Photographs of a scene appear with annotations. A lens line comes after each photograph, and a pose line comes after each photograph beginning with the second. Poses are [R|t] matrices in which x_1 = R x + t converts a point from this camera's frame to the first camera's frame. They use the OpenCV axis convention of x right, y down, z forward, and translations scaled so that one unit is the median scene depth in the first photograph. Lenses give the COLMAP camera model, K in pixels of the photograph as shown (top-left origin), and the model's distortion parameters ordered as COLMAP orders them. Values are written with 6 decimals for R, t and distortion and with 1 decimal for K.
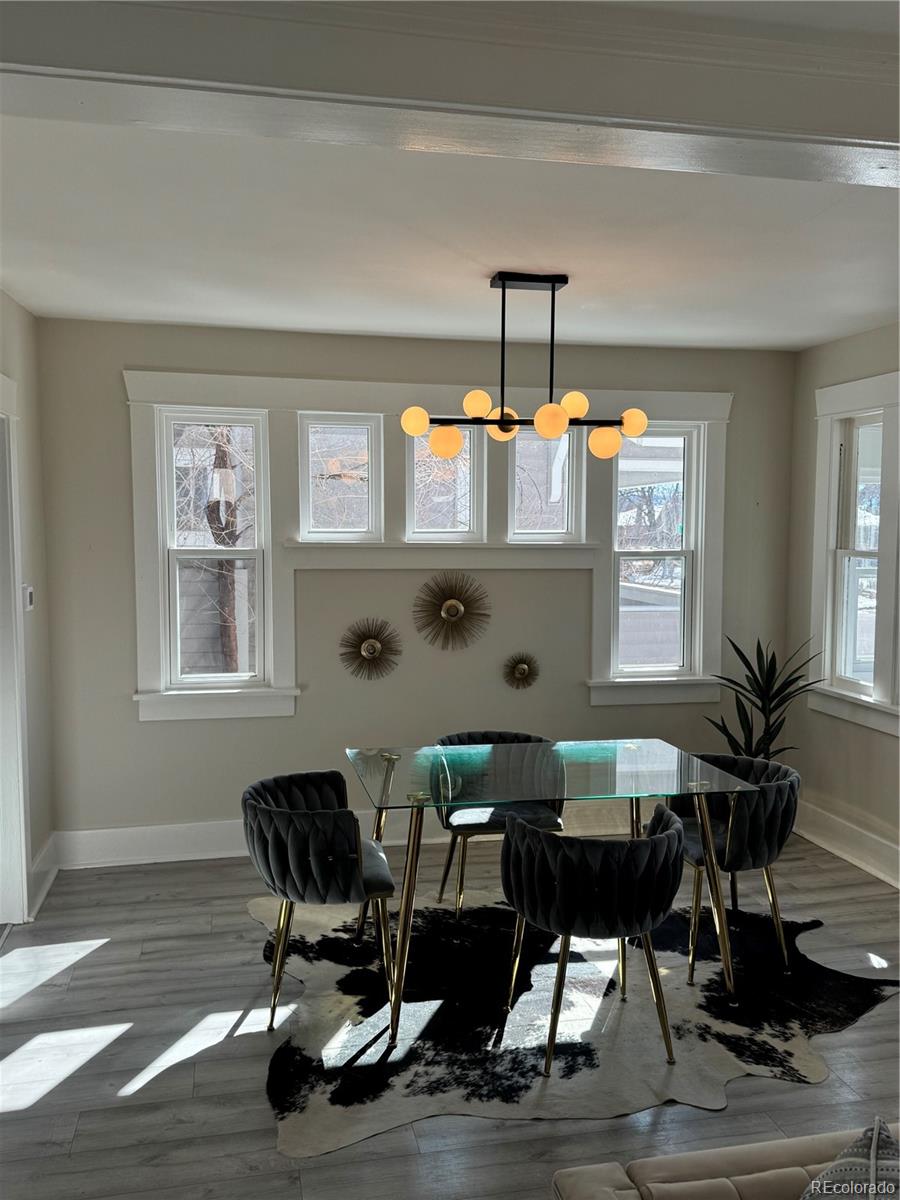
lens RADIAL K [[995.0, 0, 453.7], [0, 995.0, 600.2], [0, 0, 1]] dist [0.005436, 0.005552]
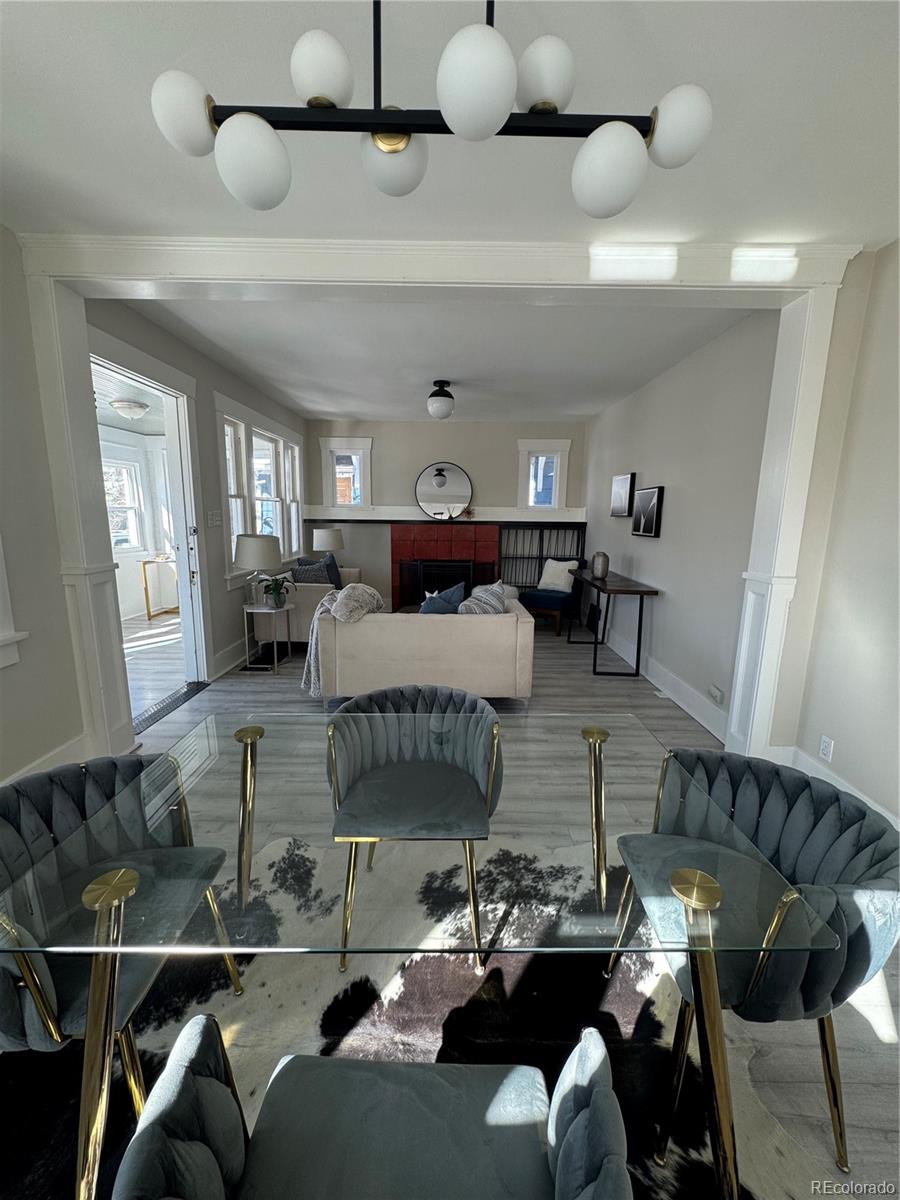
lens RADIAL K [[477.5, 0, 449.6], [0, 477.5, 598.2], [0, 0, 1]] dist [0.000517, 0.000441]
pose [[-0.974538, -0.055297, 0.217299, 0.005088], [0.002050, 0.966875, 0.255240, -0.026988], [-0.224215, 0.249187, -0.942143, 1.506325]]
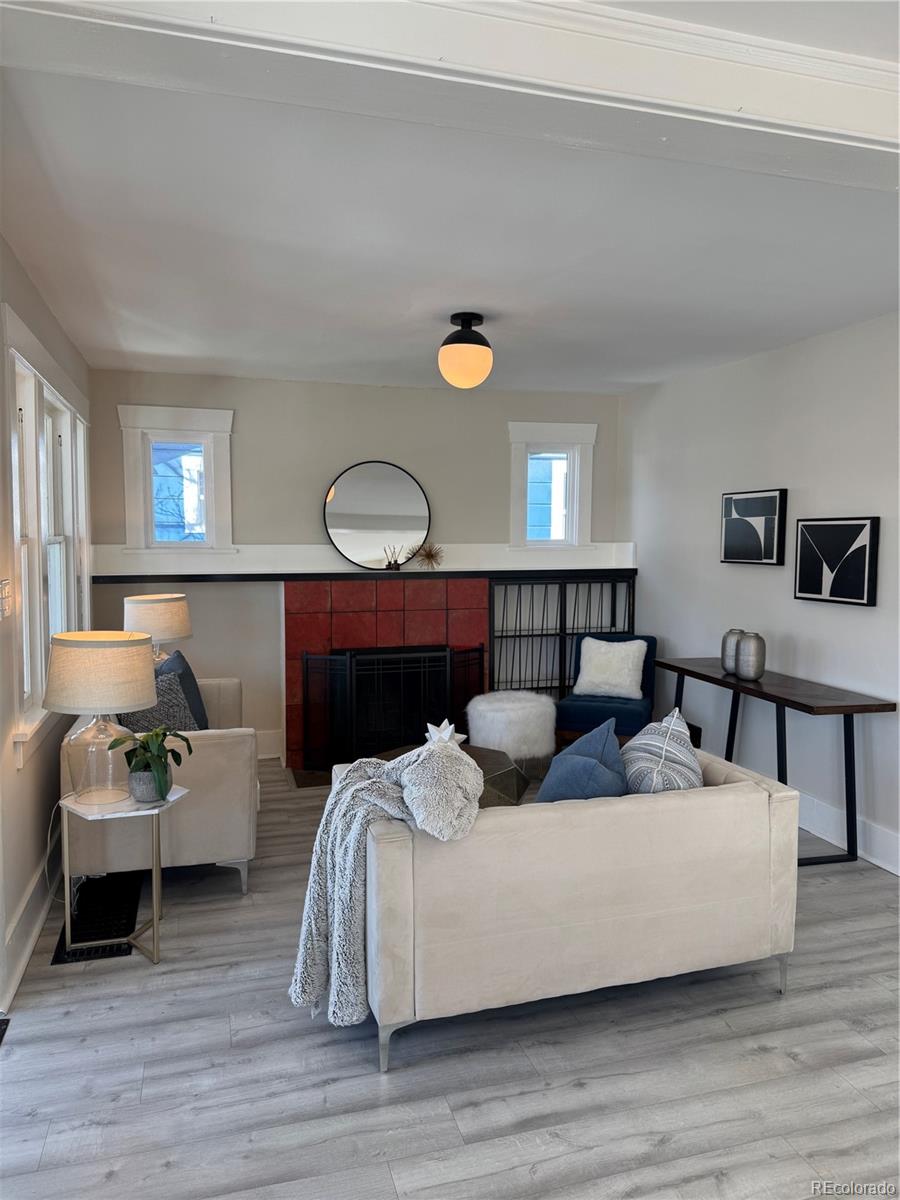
lens RADIAL K [[839.0, 0, 446.6], [0, 839.0, 600.4], [0, 0, 1]] dist [0.006454, -0.013315]
pose [[-0.997798, 0.000779, -0.066328, 0.495776], [-0.010056, 0.986598, 0.162858, -0.066766], [0.065566, 0.163167, -0.984417, 1.331110]]
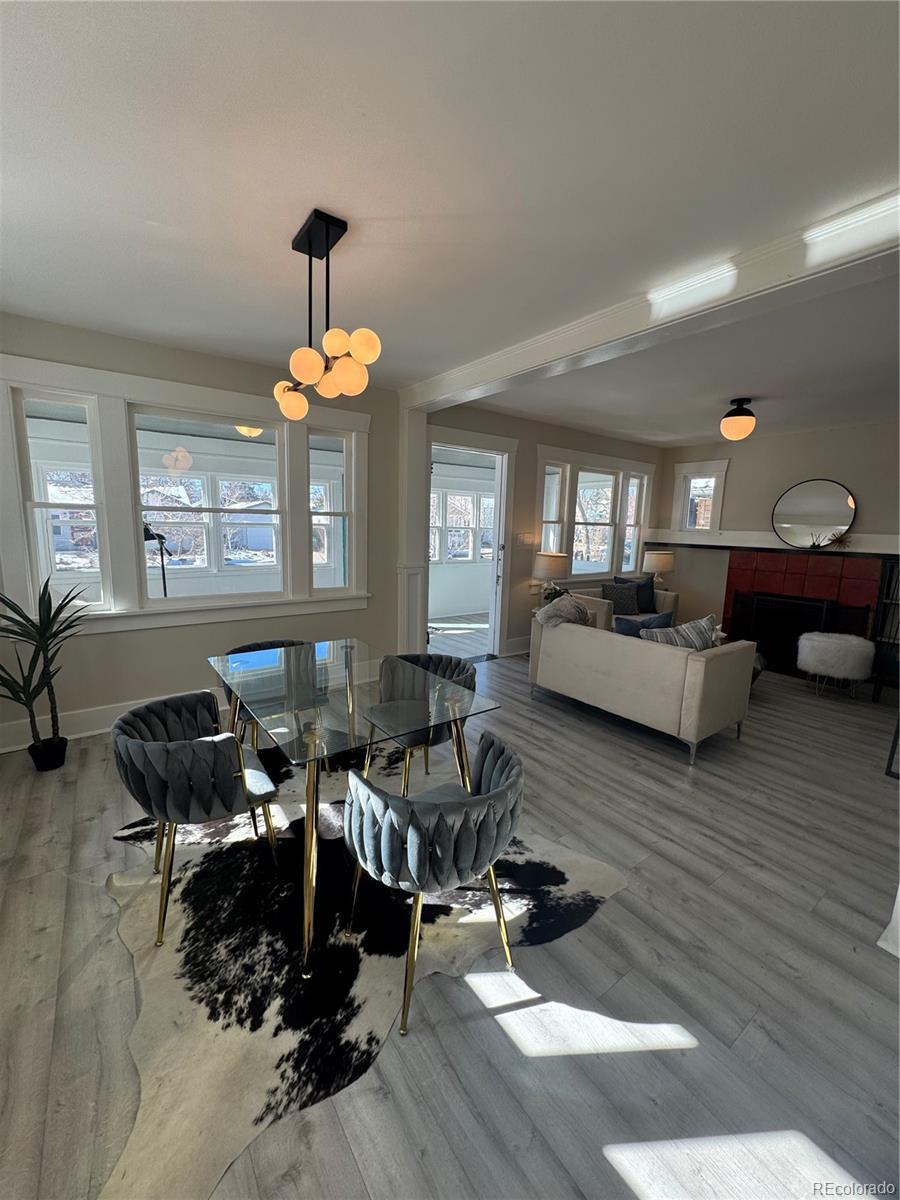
lens RADIAL K [[477.5, 0, 450.6], [0, 477.5, 596.3], [0, 0, 1]] dist [0.000517, 0.000441]
pose [[-0.398740, -0.152346, 0.904321, -0.590411], [0.046769, 0.981444, 0.185960, -0.037829], [-0.915871, 0.116444, -0.384216, 1.306409]]
